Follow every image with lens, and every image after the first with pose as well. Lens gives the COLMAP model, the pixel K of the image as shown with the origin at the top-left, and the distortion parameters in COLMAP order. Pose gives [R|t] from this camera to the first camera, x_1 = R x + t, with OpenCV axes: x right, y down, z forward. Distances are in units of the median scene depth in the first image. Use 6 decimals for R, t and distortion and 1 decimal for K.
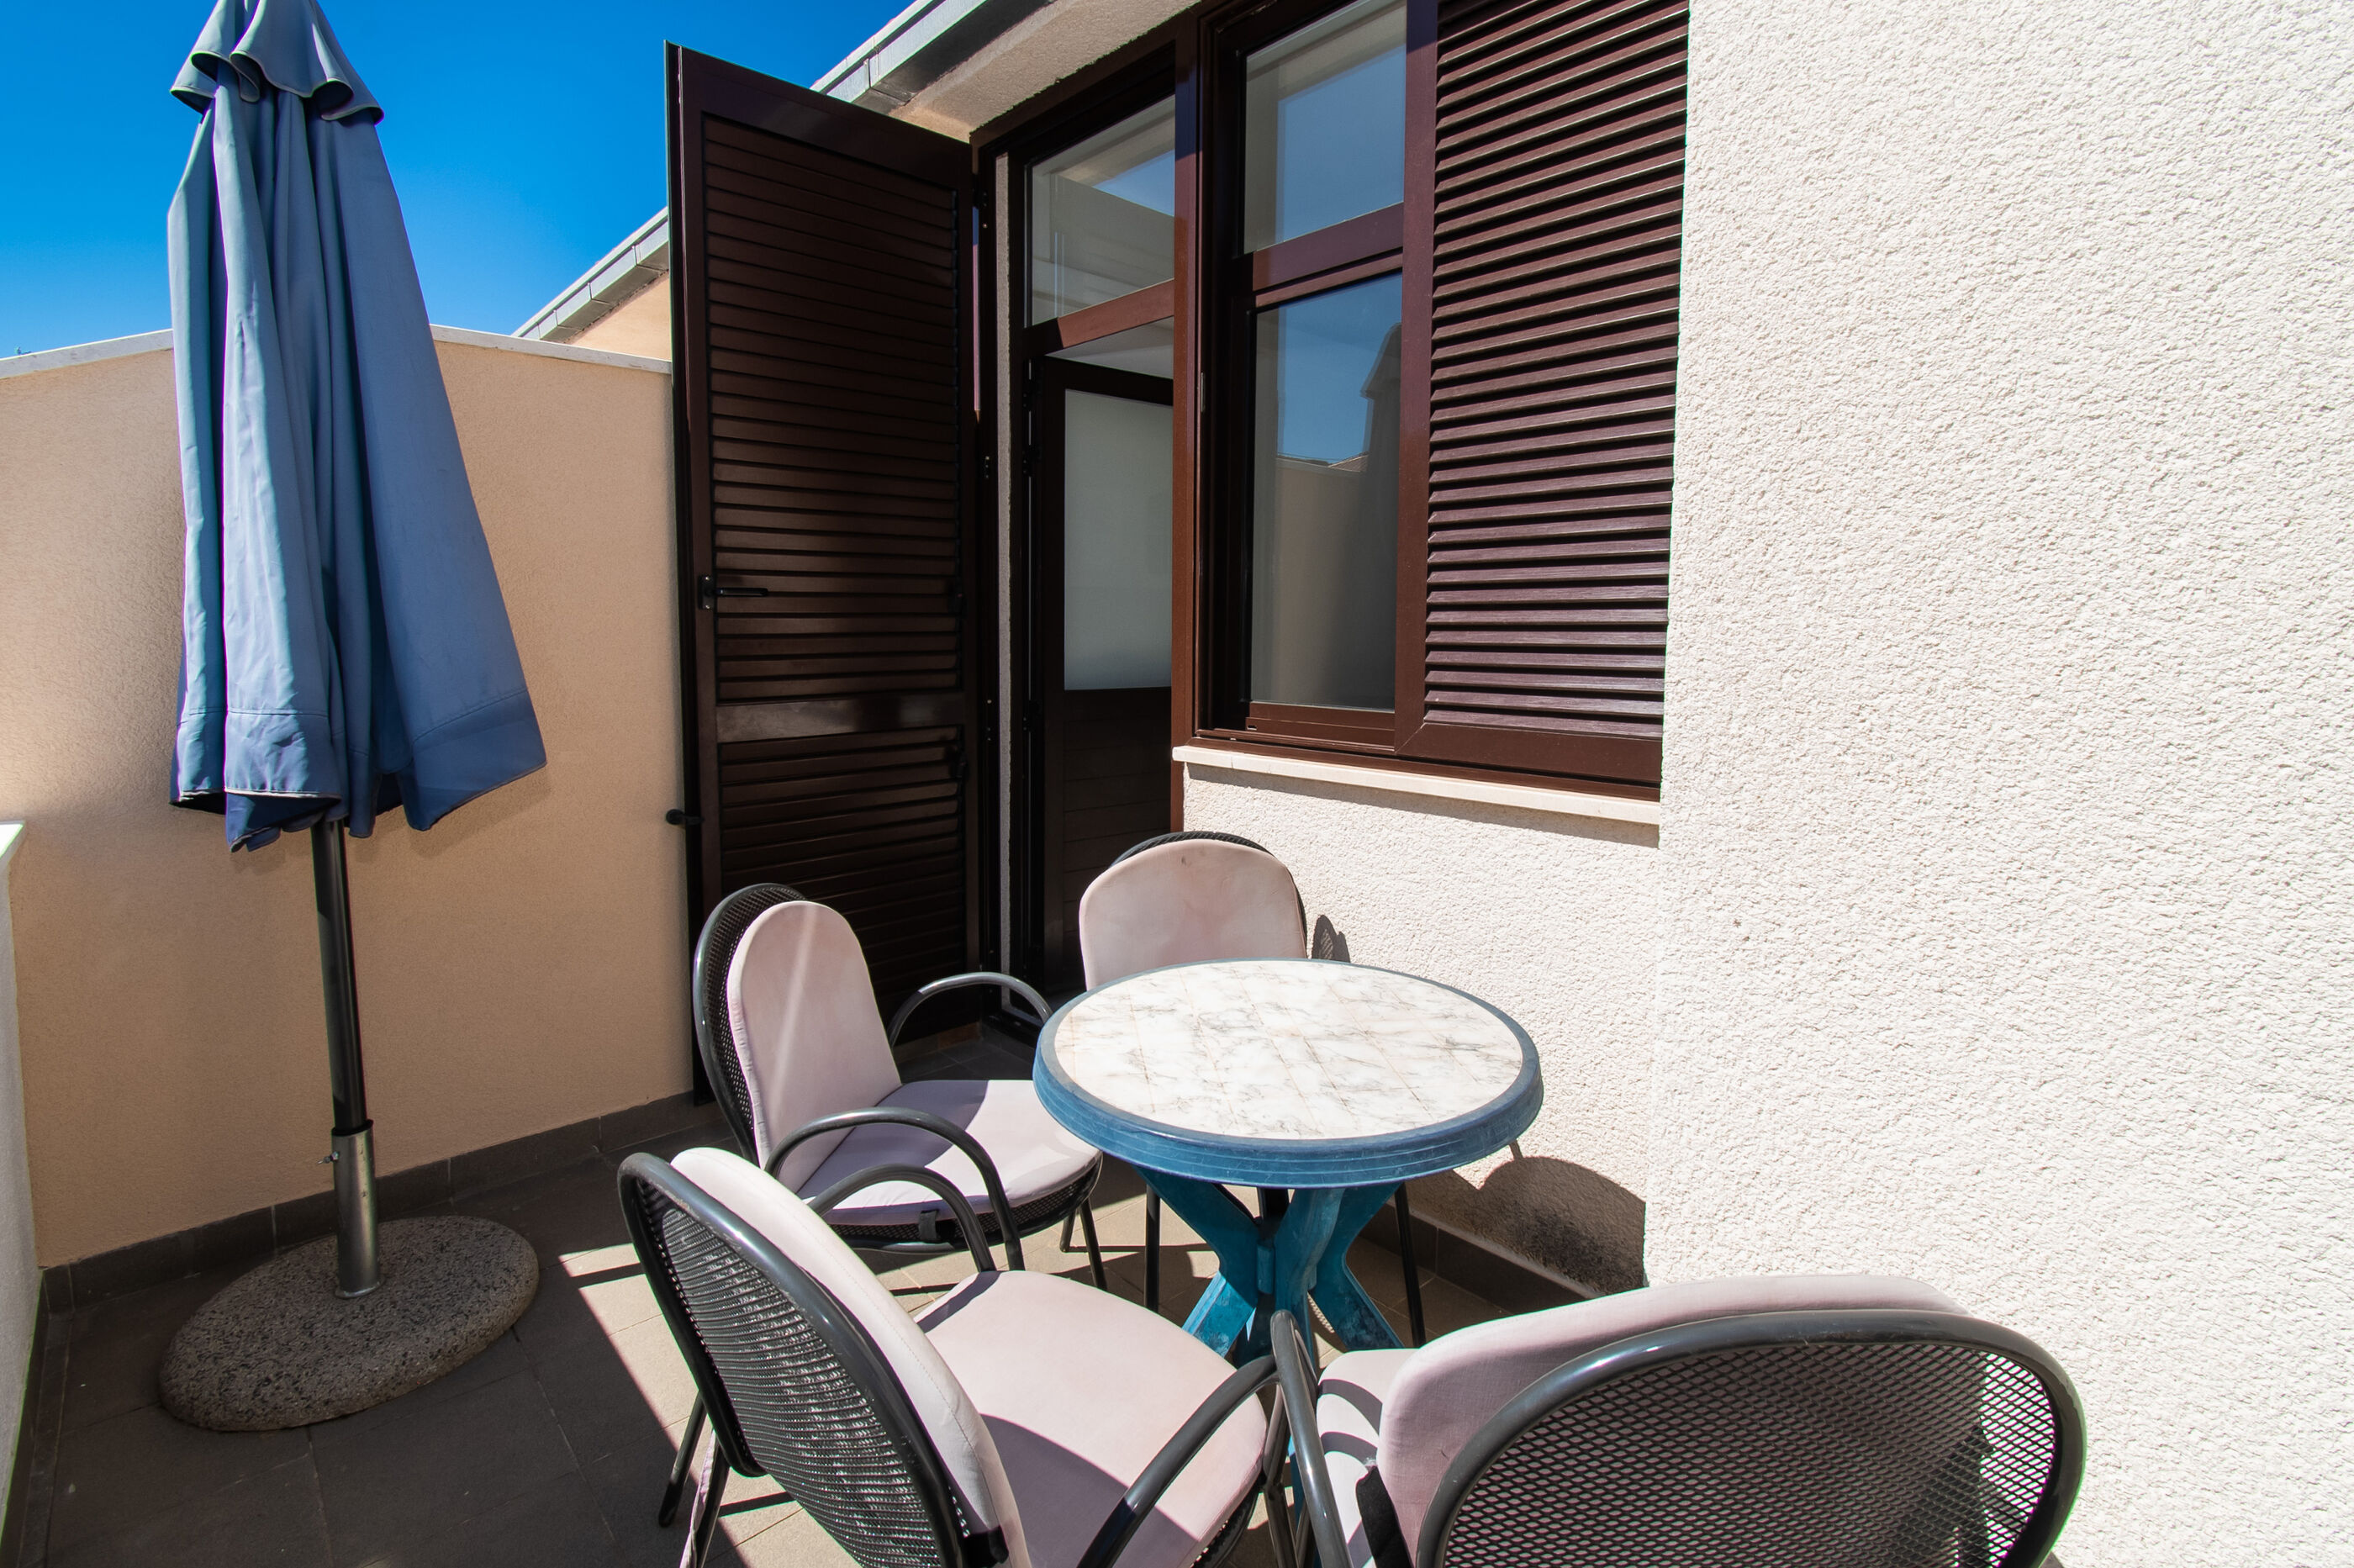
lens RADIAL K [[1066.7, 0, 1185.2], [0, 1066.7, 784.7], [0, 0, 1]] dist [-0.001114, -0.012343]
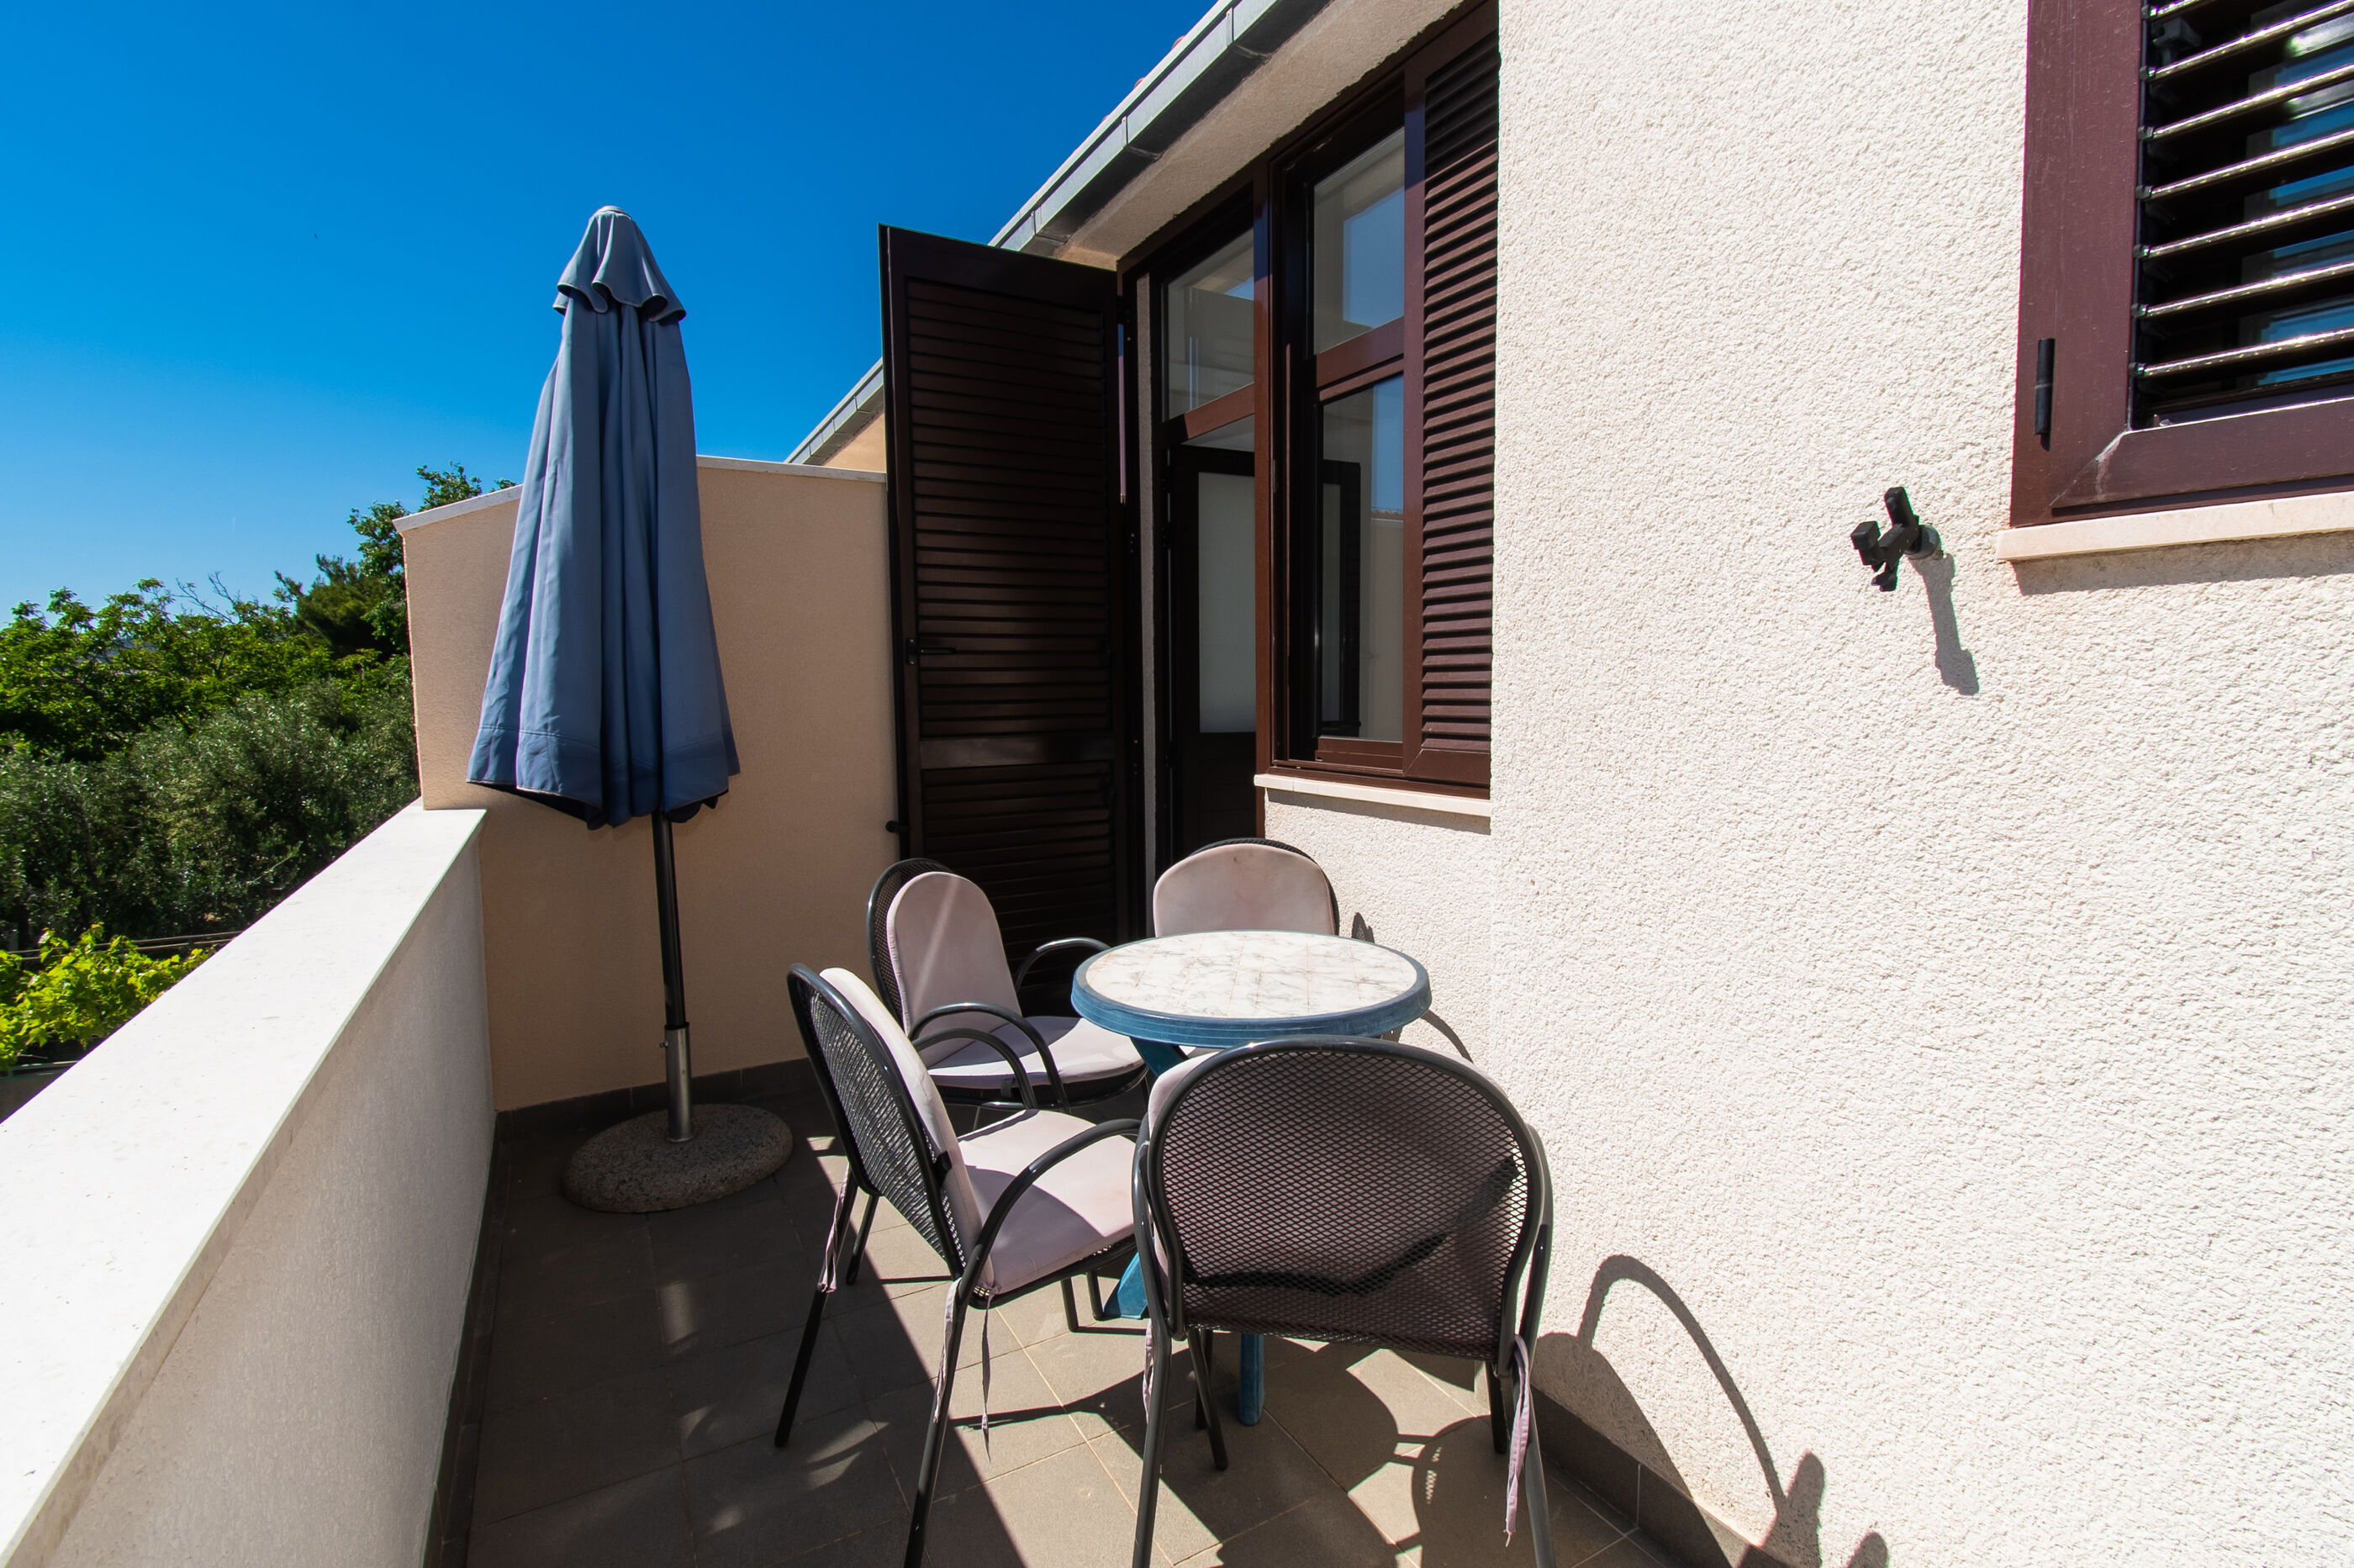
lens RADIAL K [[1066.7, 0, 1161.3], [0, 1066.7, 929.0], [0, 0, 1]] dist [-0.001114, -0.012343]
pose [[0.965866, 0.050087, -0.254153, 0.289335], [-0.031279, 0.996500, 0.077515, 0.069995], [0.257146, -0.066920, 0.964053, -0.302041]]
